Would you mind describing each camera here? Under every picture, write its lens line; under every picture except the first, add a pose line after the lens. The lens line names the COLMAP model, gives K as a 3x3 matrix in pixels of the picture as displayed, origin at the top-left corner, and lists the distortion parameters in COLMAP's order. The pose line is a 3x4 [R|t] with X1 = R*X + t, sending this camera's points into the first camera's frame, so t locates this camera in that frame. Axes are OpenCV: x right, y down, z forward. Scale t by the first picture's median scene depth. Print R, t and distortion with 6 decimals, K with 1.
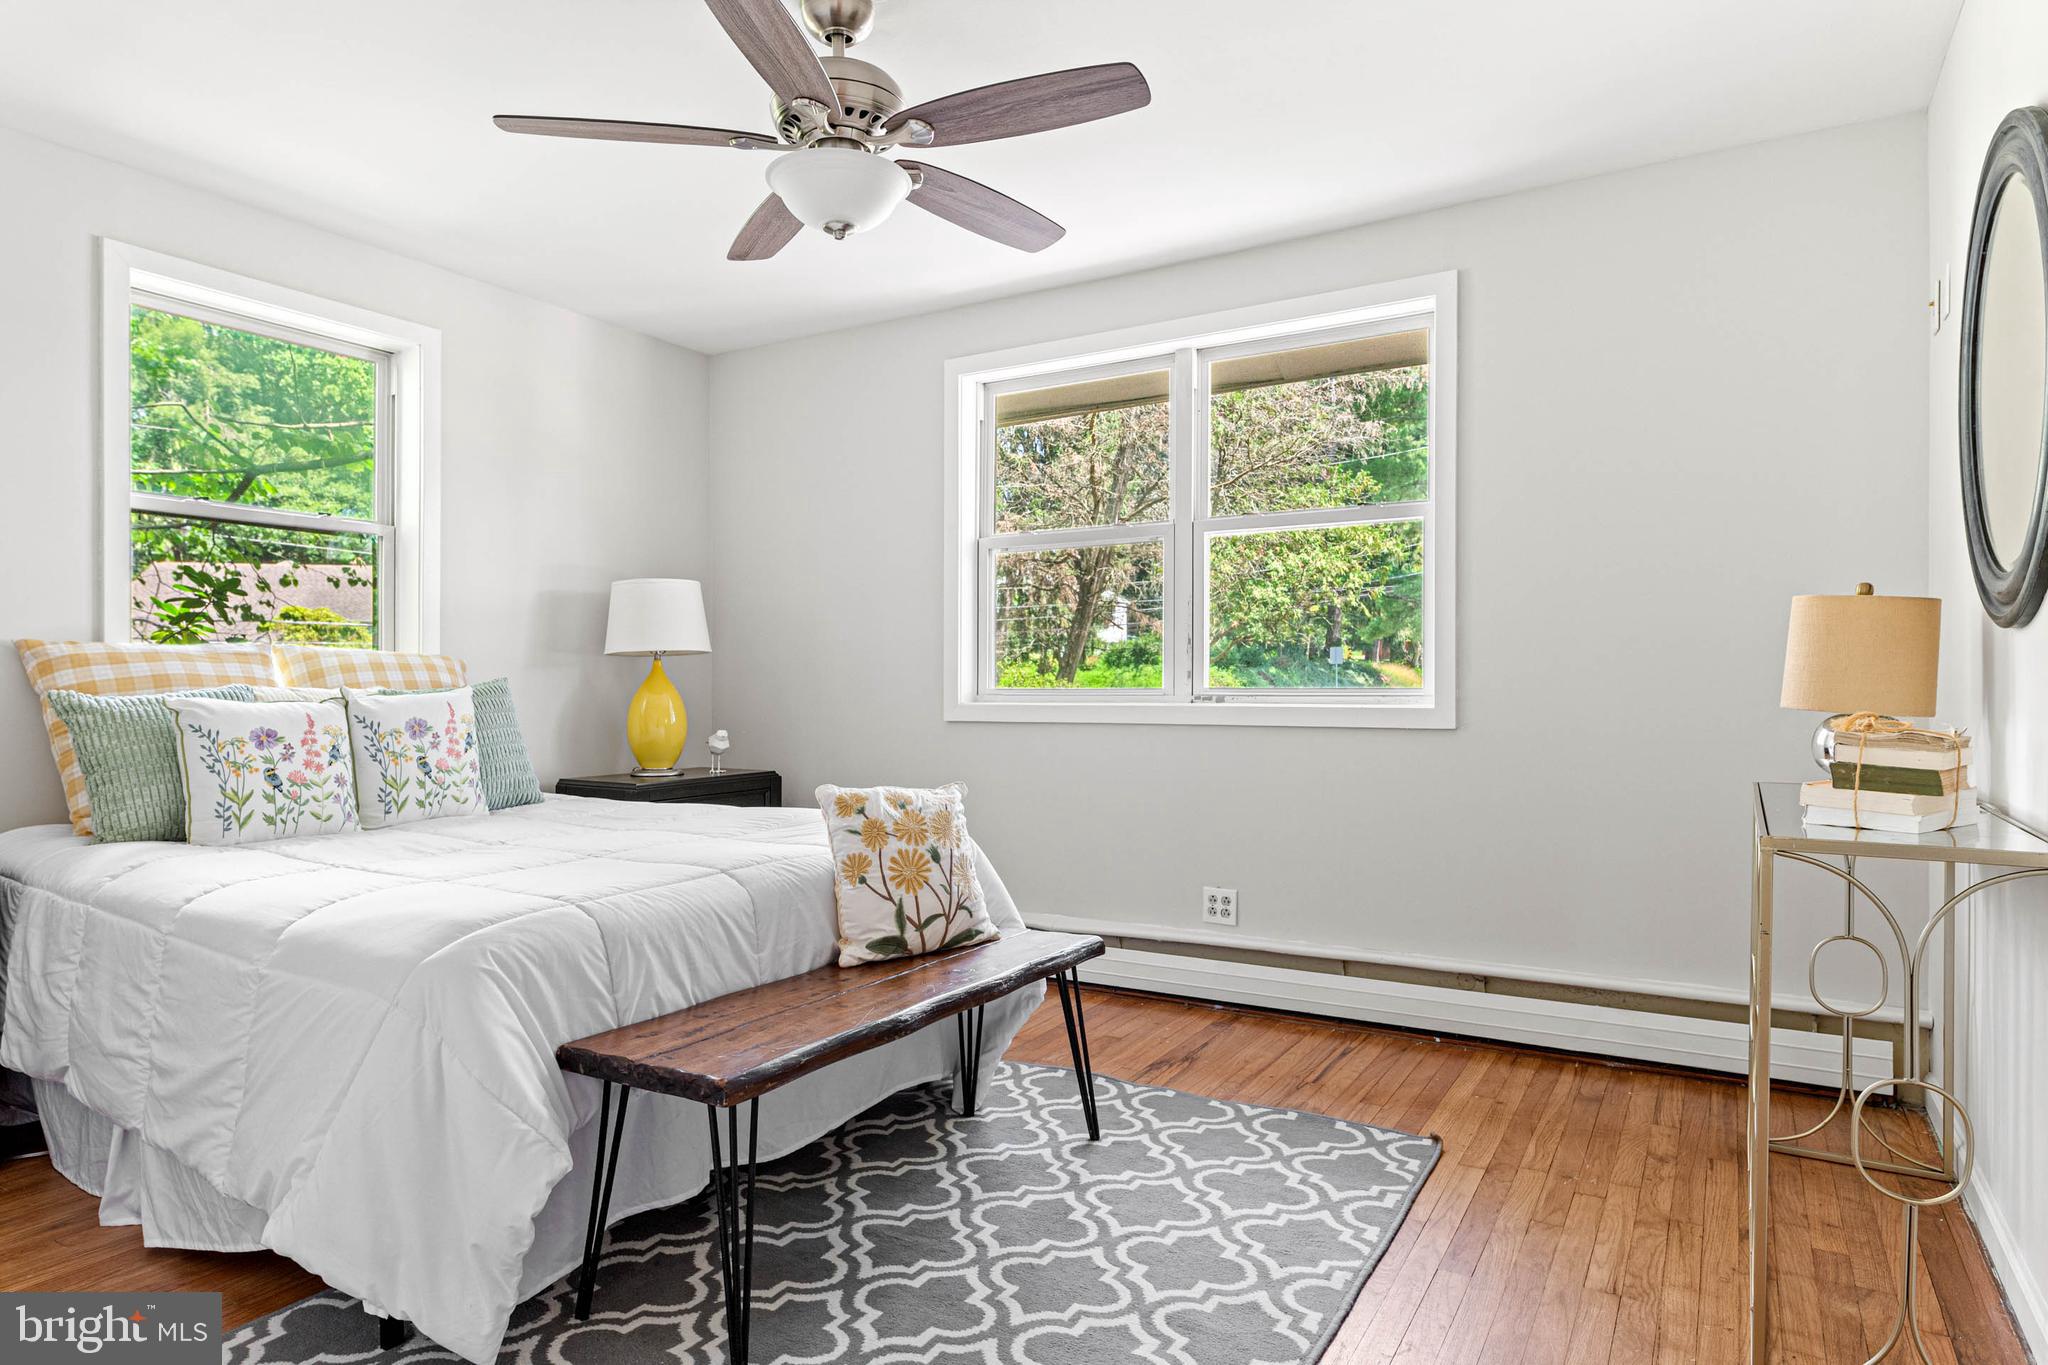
lens RADIAL K [[1173.3, 0, 1045.3], [0, 1173.3, 688.6], [0, 0, 1]] dist [0.001099, -0.001229]
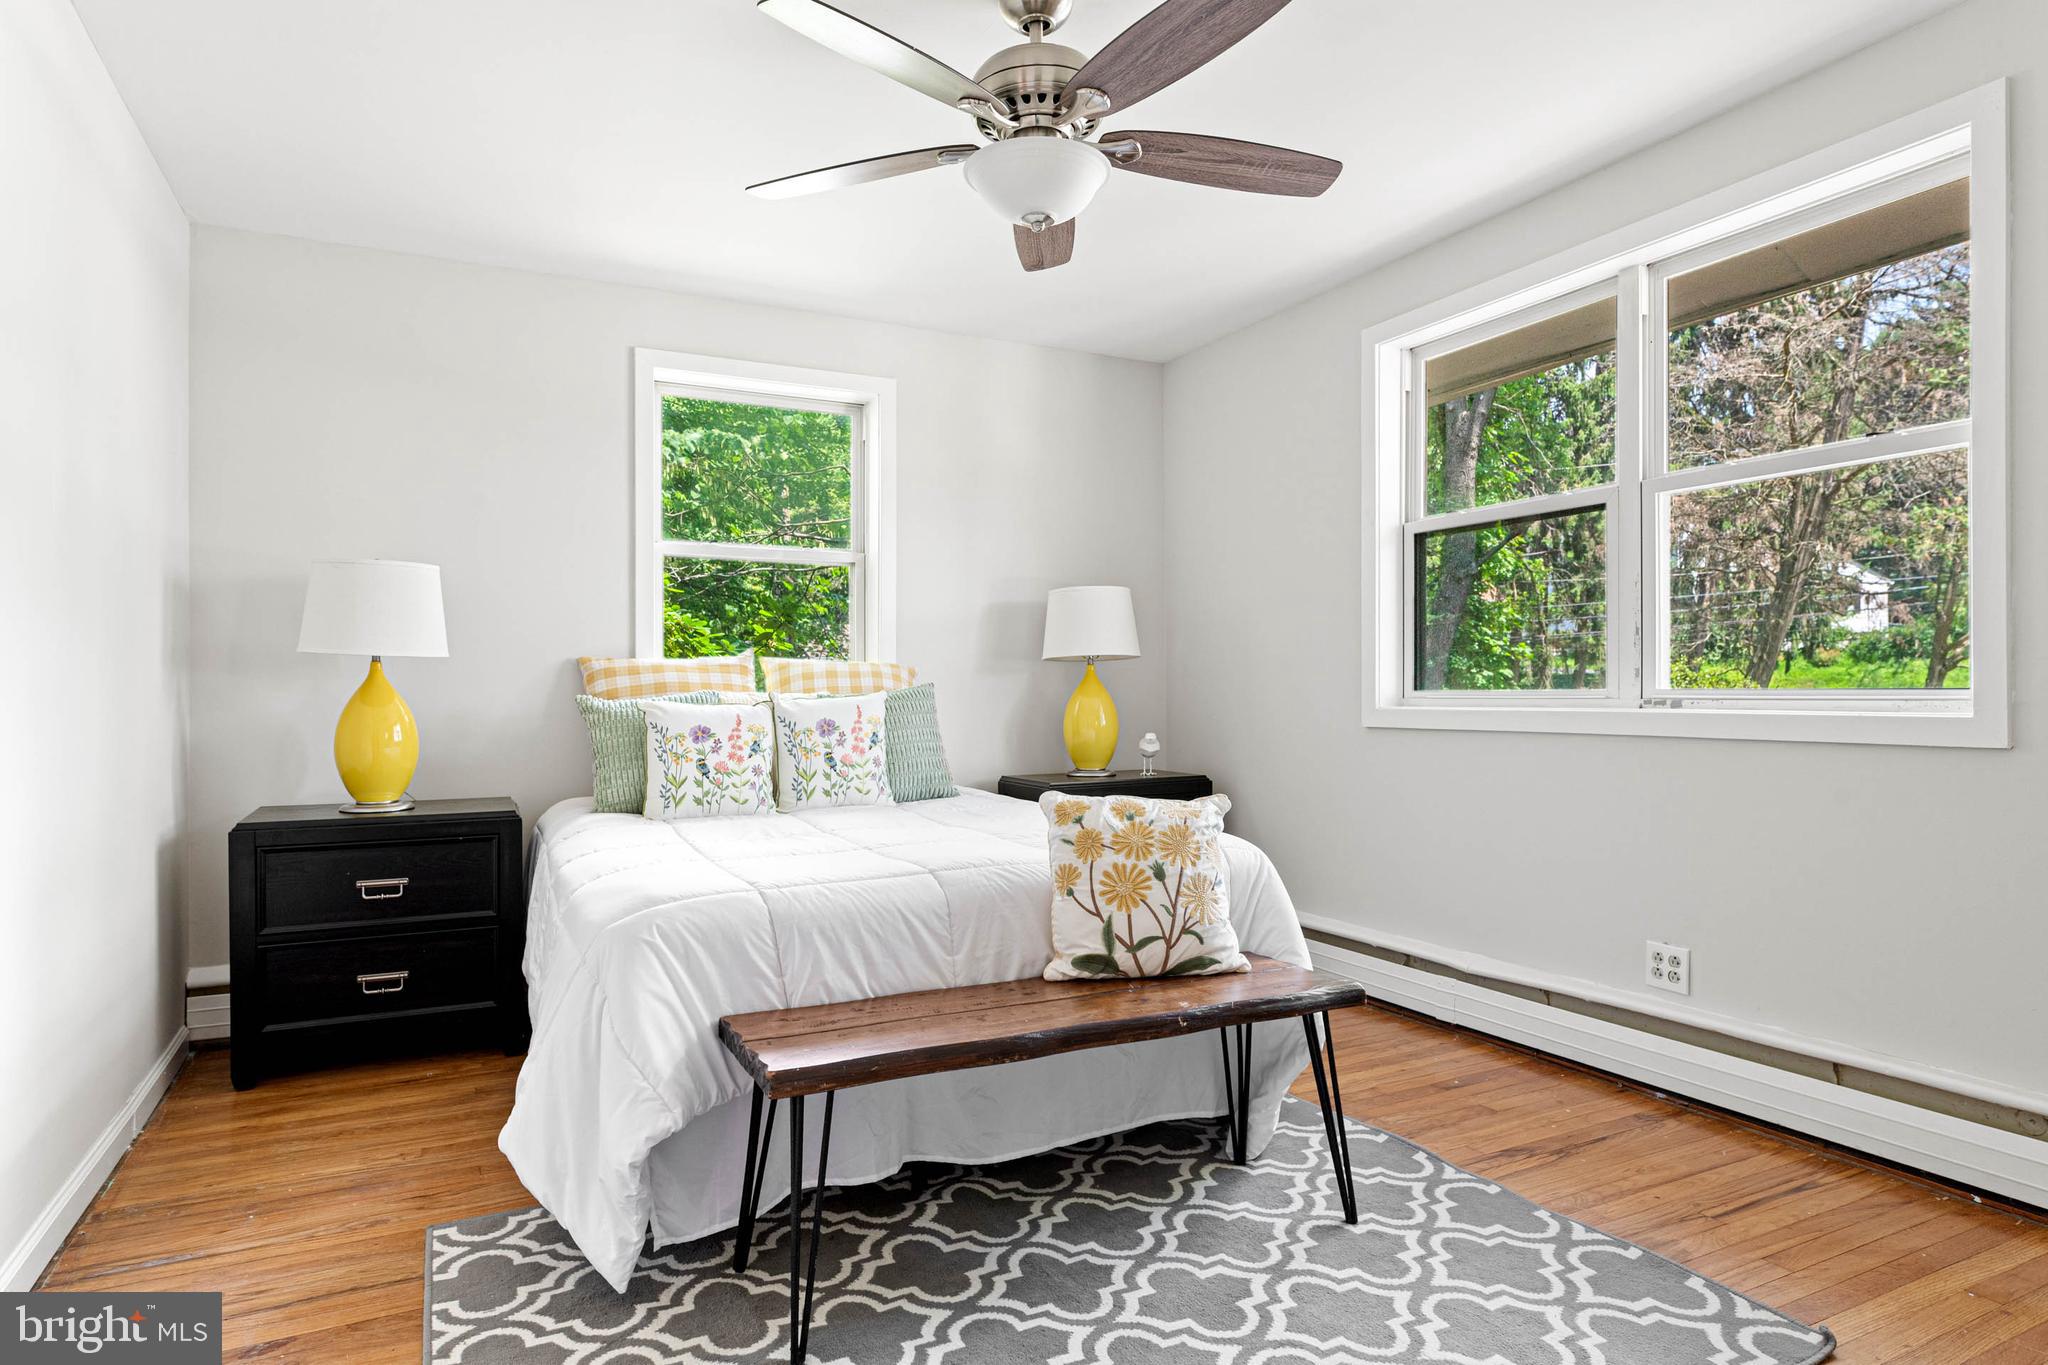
lens RADIAL K [[1173.3, 0, 1031.6], [0, 1173.3, 683.8], [0, 0, 1]] dist [0.001099, -0.001229]
pose [[0.846093, -0.007085, -0.532989, 0.284669], [0.003960, 0.999968, -0.007006, -0.000531], [0.533021, 0.003817, 0.846093, 0.147429]]
